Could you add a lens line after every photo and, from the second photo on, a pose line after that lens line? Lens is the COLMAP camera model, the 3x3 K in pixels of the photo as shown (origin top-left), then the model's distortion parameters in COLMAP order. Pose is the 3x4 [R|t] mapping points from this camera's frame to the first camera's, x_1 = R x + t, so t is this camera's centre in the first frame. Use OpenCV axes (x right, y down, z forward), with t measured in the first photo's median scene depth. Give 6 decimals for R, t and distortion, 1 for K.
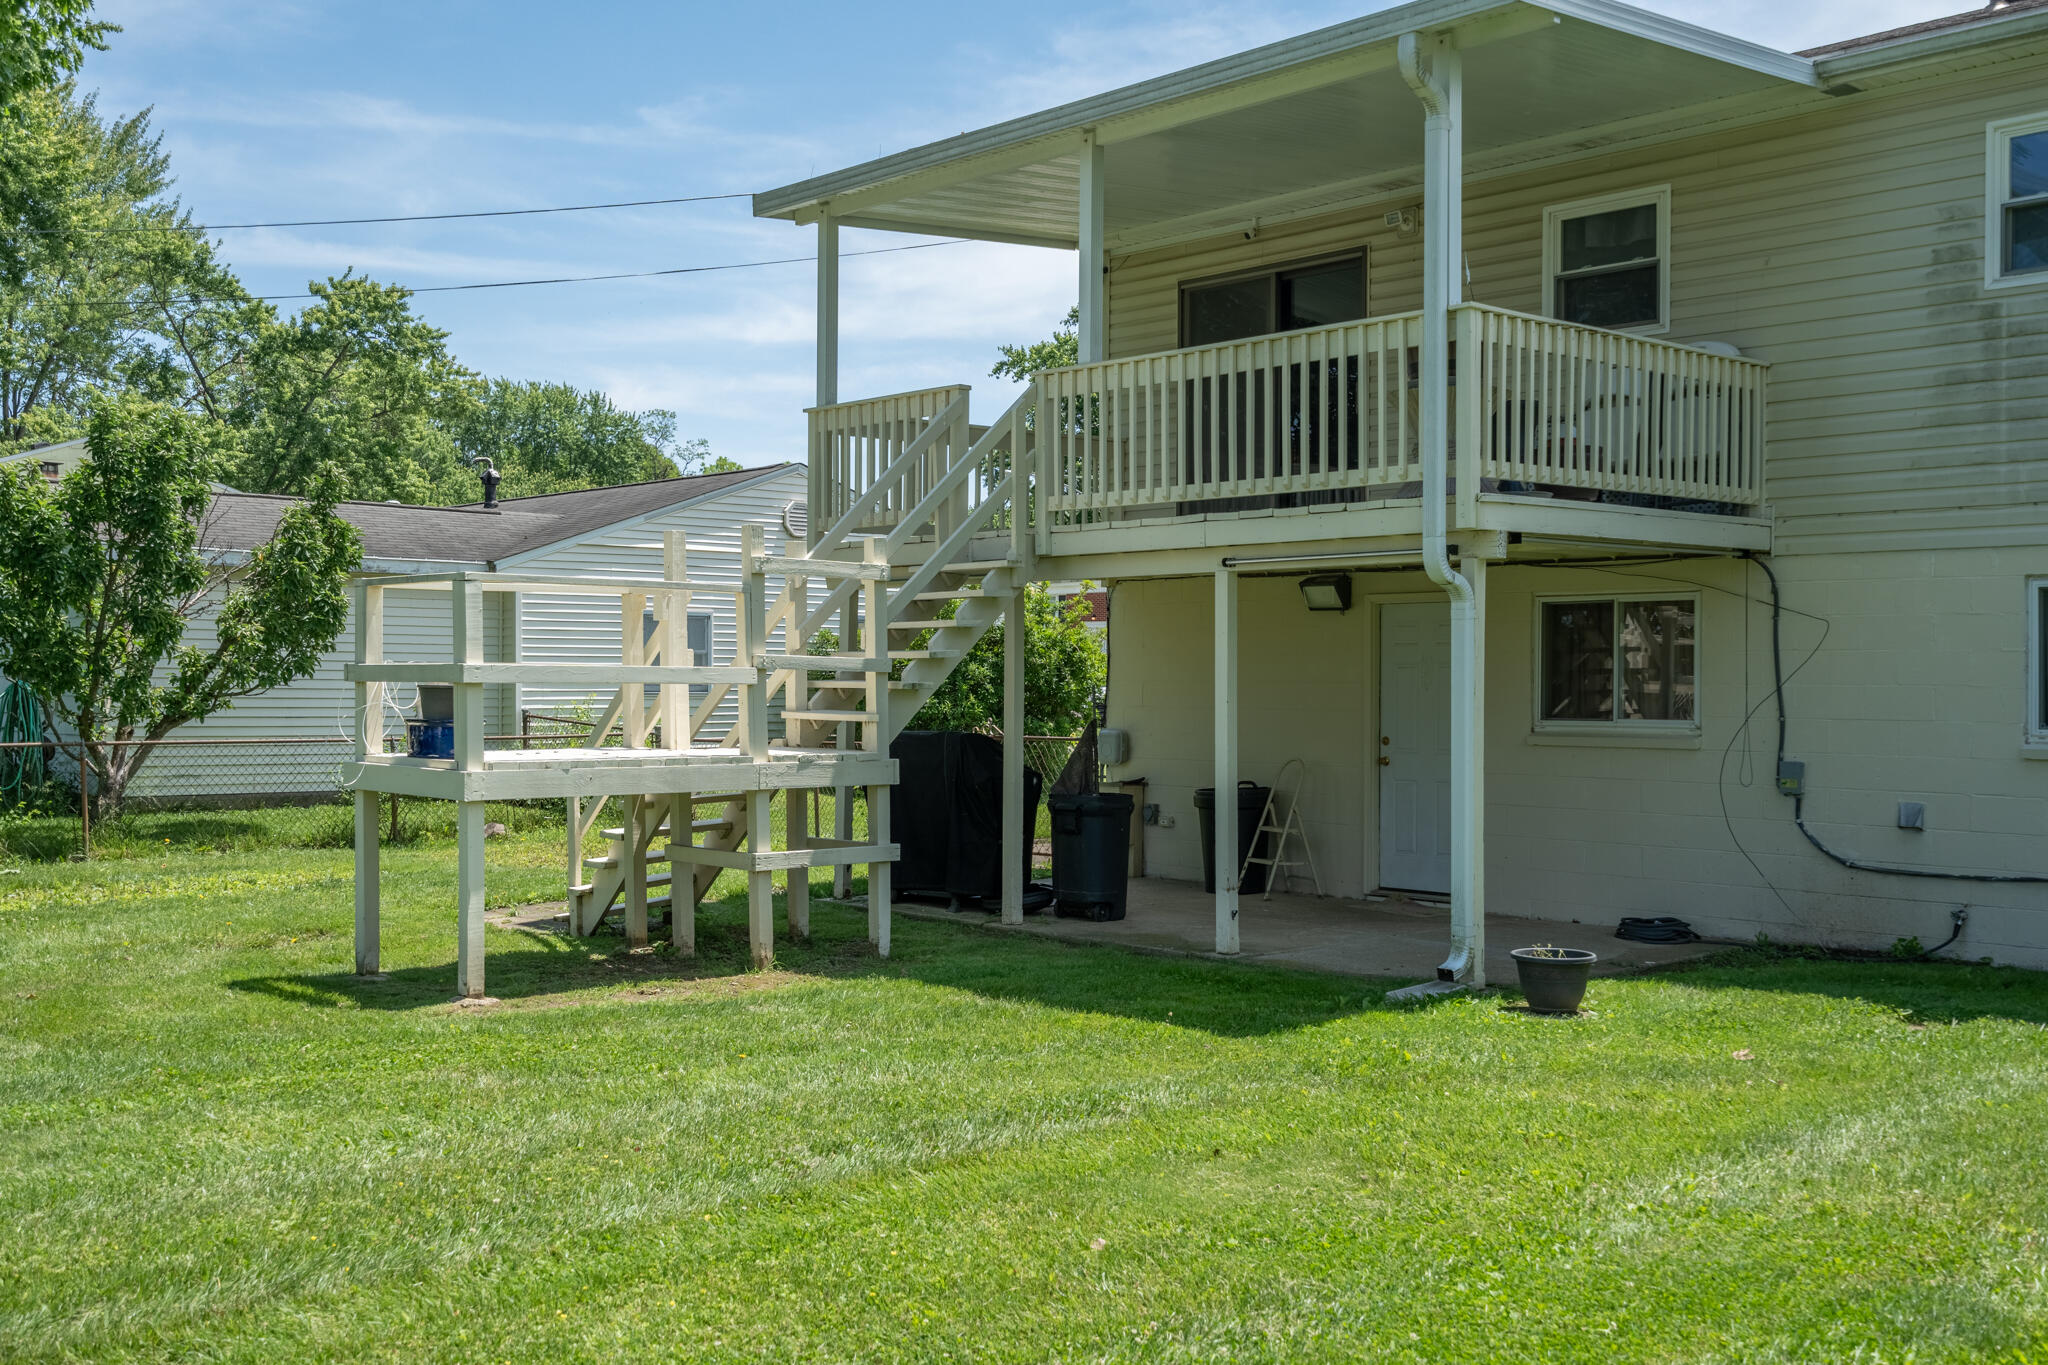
lens RADIAL K [[2028.3, 0, 1024.0], [0, 2028.3, 682.5], [0, 0, 1]] dist [0.003043, 0.002496]
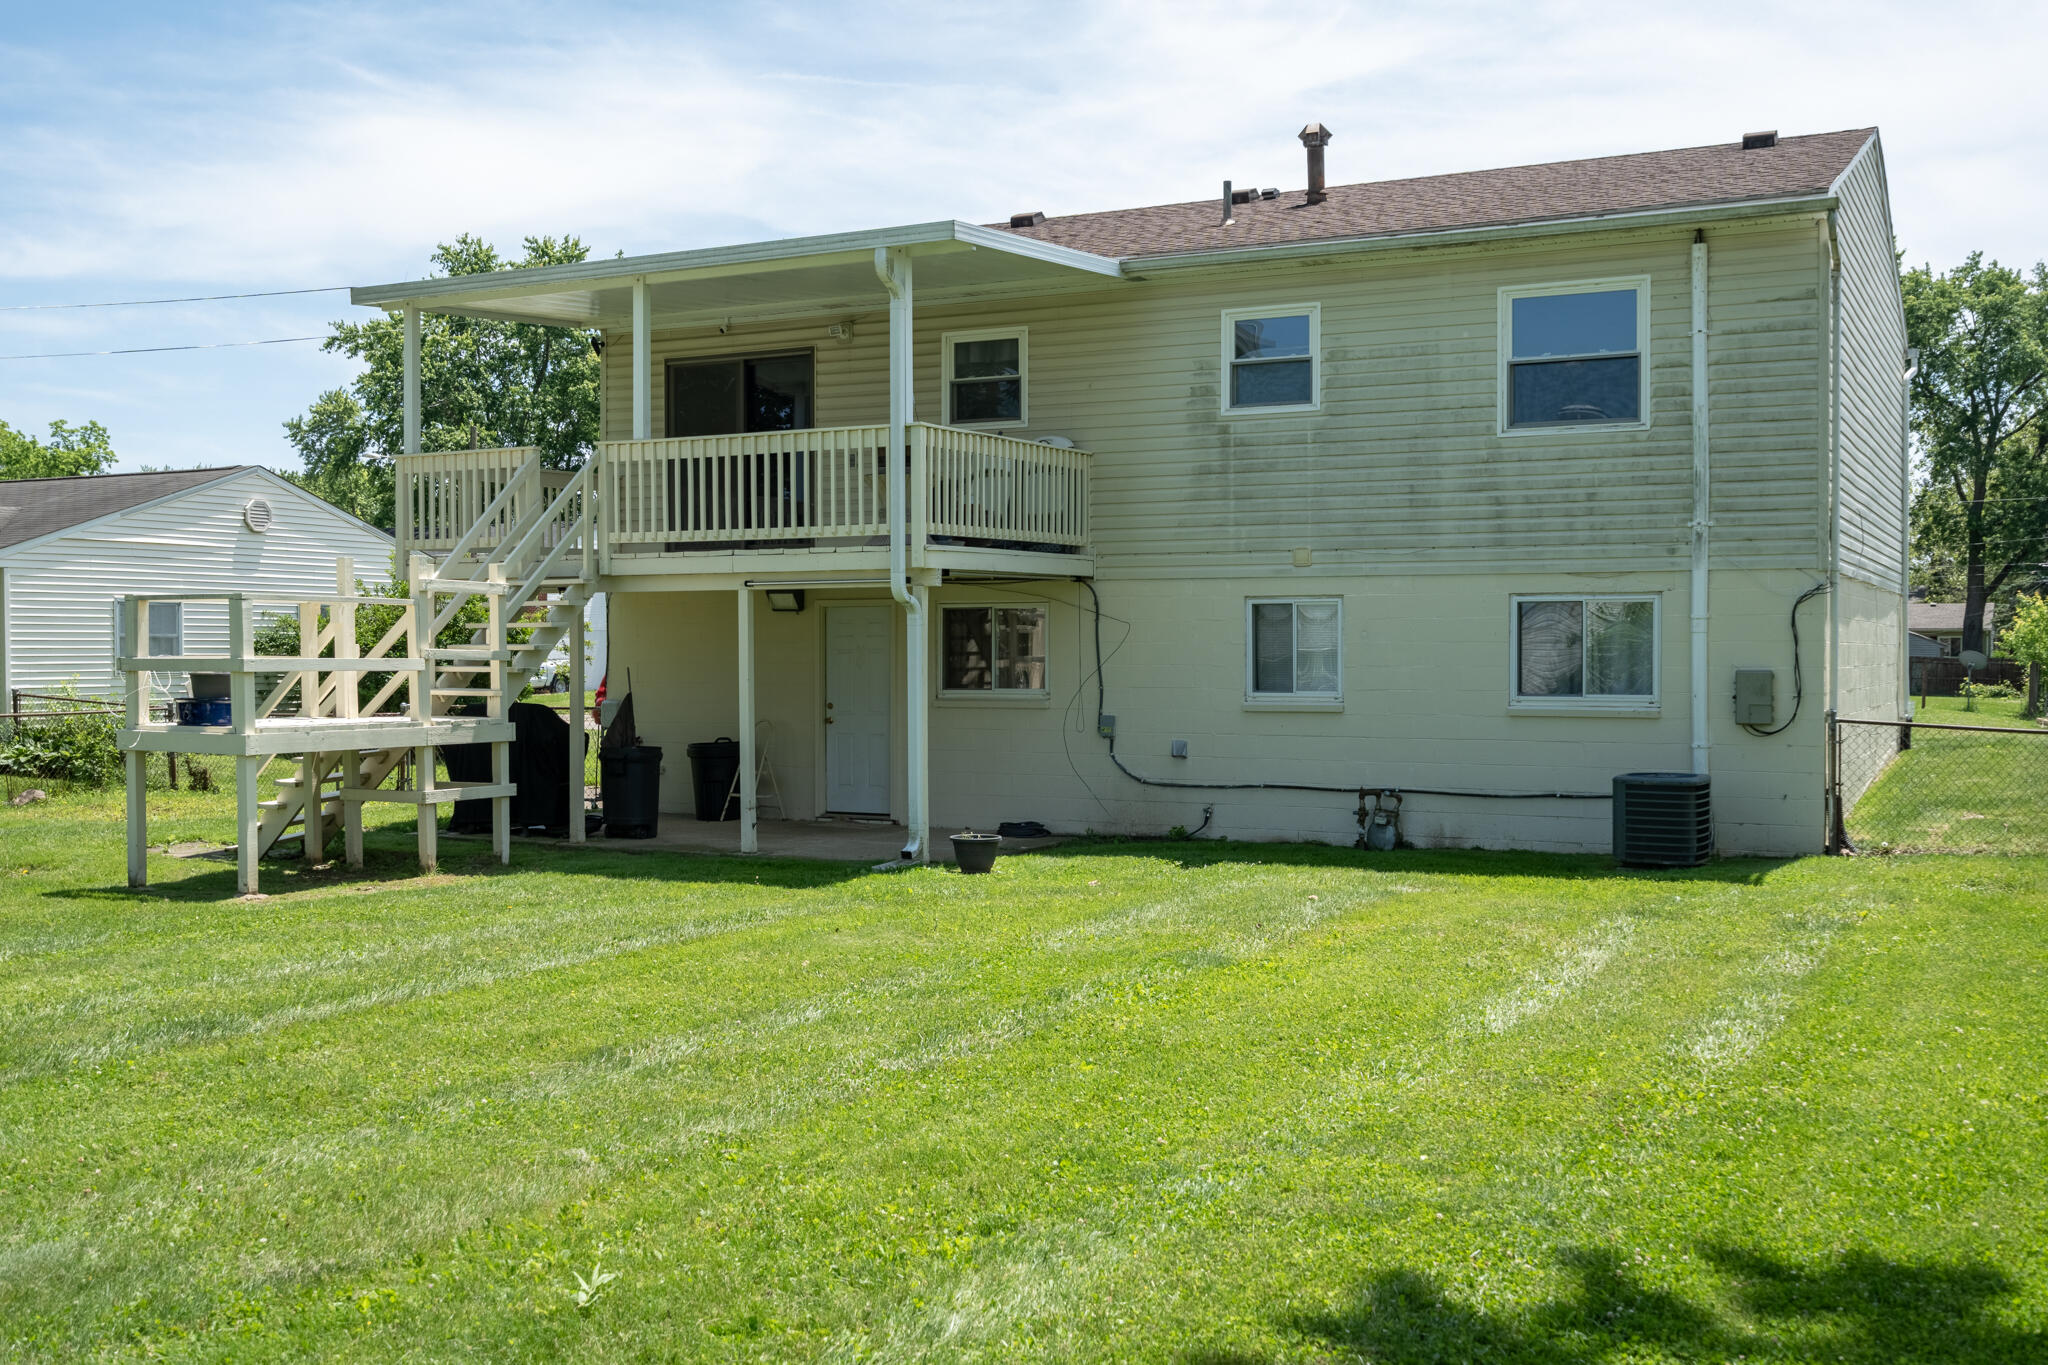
lens RADIAL K [[2028.3, 0, 1024.0], [0, 2028.3, 682.5], [0, 0, 1]] dist [0.003043, 0.002496]
pose [[0.941815, -0.009363, 0.336002, -0.201594], [0.004436, 0.999871, 0.015428, -0.009935], [-0.336103, -0.013040, 0.941735, -0.433543]]
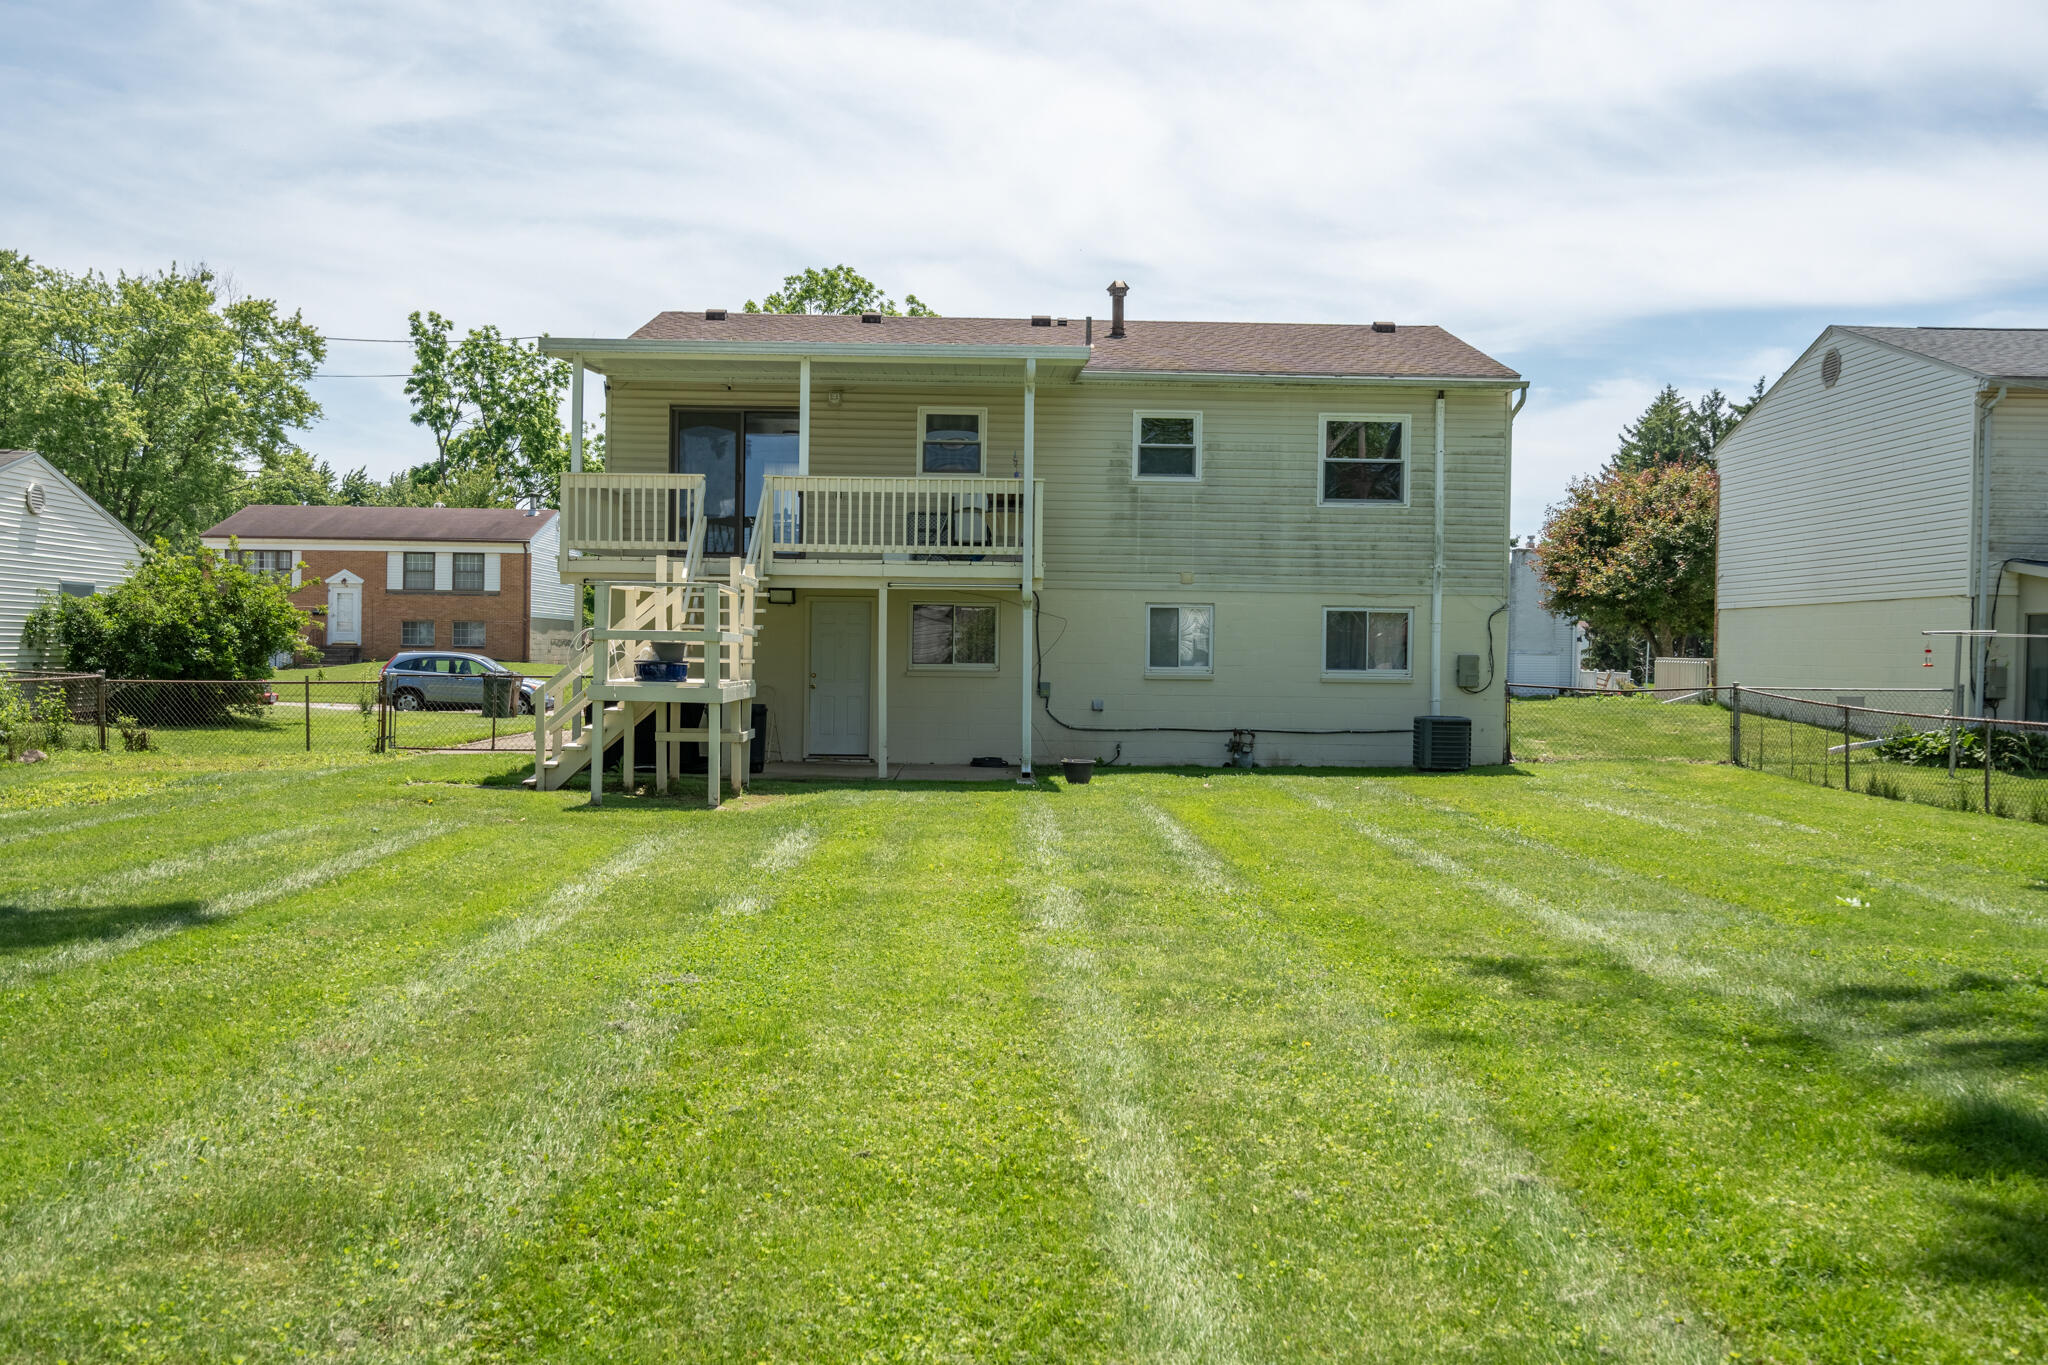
lens RADIAL K [[1738.5, 0, 1024.0], [0, 1738.5, 682.5], [0, 0, 1]] dist [-0.003620, 0.007127]
pose [[0.667238, -0.007634, 0.744805, -1.093684], [-0.009895, 0.999768, 0.019112, 0.003666], [-0.744779, -0.020122, 0.667008, -0.252763]]
